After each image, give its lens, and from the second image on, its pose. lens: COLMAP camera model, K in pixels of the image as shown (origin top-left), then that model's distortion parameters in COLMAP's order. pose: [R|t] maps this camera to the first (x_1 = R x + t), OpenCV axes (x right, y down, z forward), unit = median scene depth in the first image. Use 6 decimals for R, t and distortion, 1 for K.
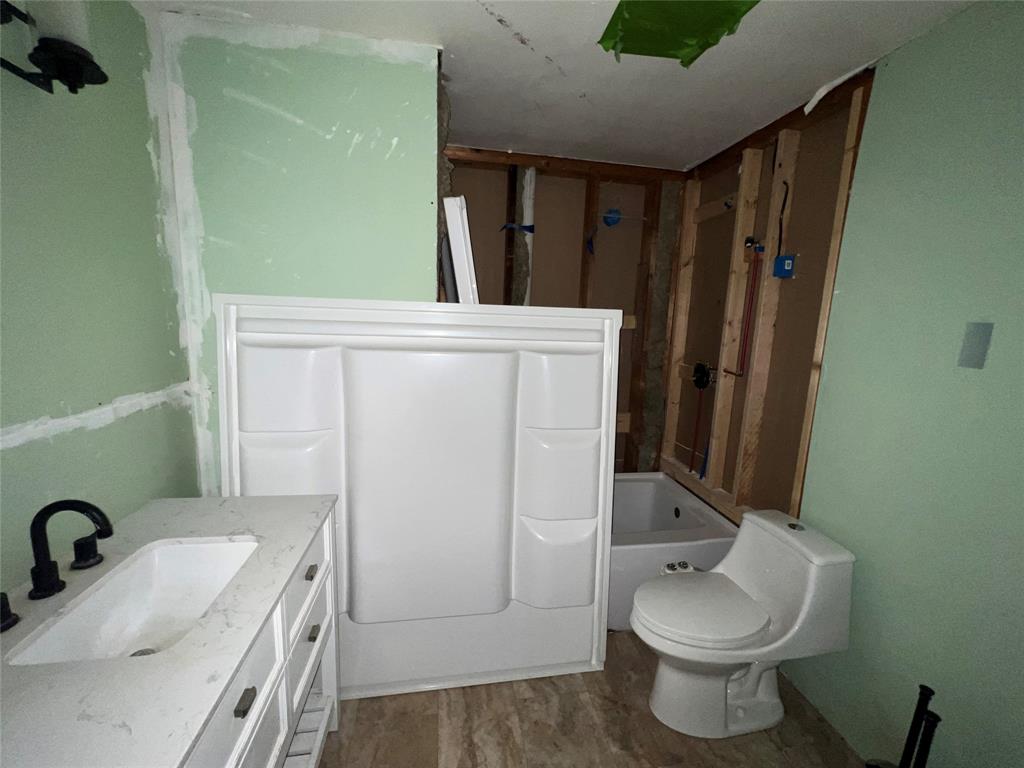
lens RADIAL K [[413.1, 0, 510.7], [0, 413.1, 383.2], [0, 0, 1]] dist [-0.005744, 0.001214]
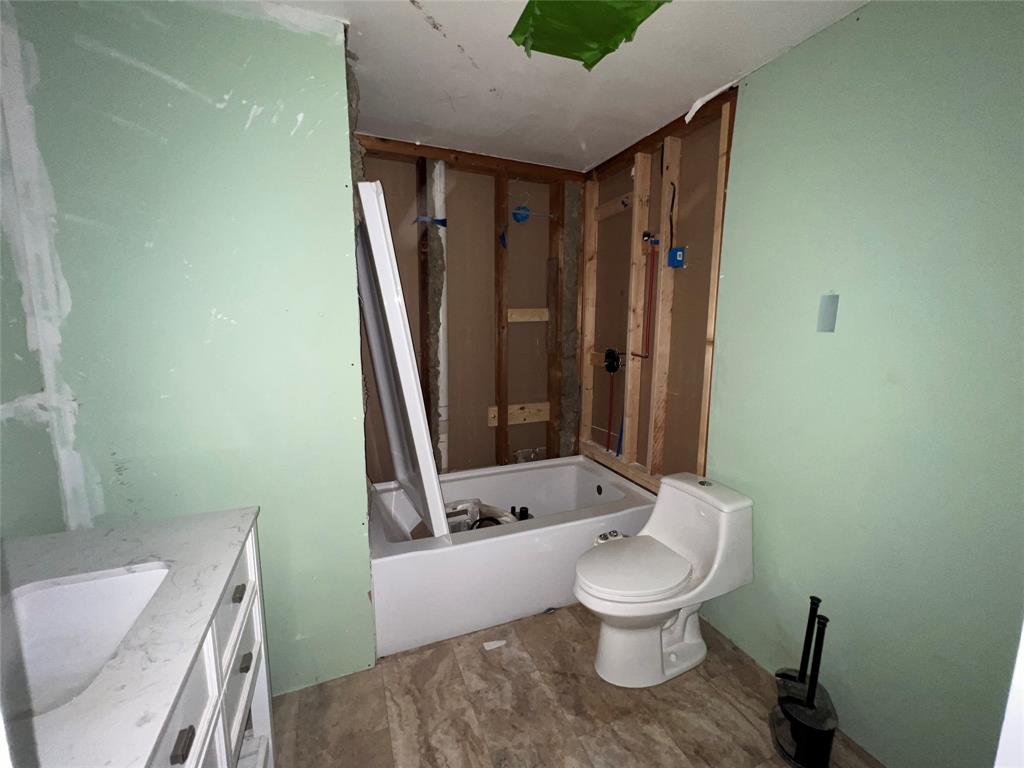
lens RADIAL K [[413.1, 0, 511.5], [0, 413.1, 382.9], [0, 0, 1]] dist [-0.005744, 0.001214]
pose [[0.972301, -0.065780, 0.224286, -0.066392], [0.068285, 0.997660, -0.003420, 0.042143], [-0.223536, 0.018641, 0.974517, 0.005841]]
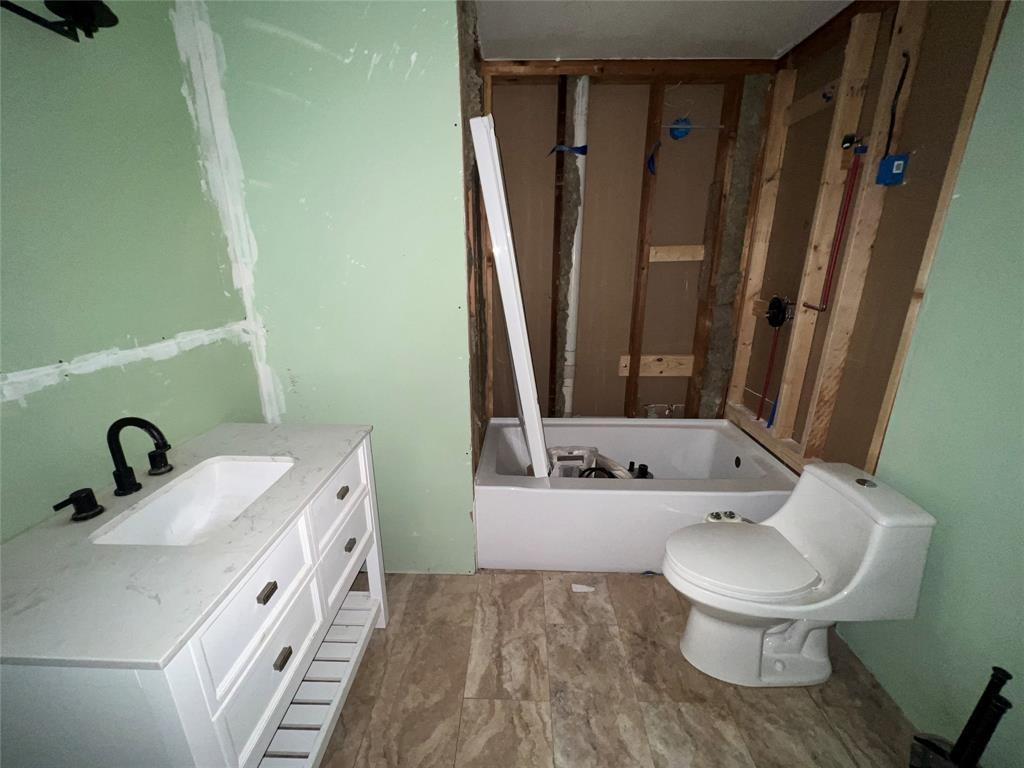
lens RADIAL K [[413.1, 0, 510.1], [0, 413.1, 383.4], [0, 0, 1]] dist [-0.005744, 0.001214]
pose [[0.981947, 0.018592, -0.188242, 0.120601], [0.006308, 0.991386, 0.130819, 0.022770], [0.189053, -0.129645, 0.973371, 0.039784]]
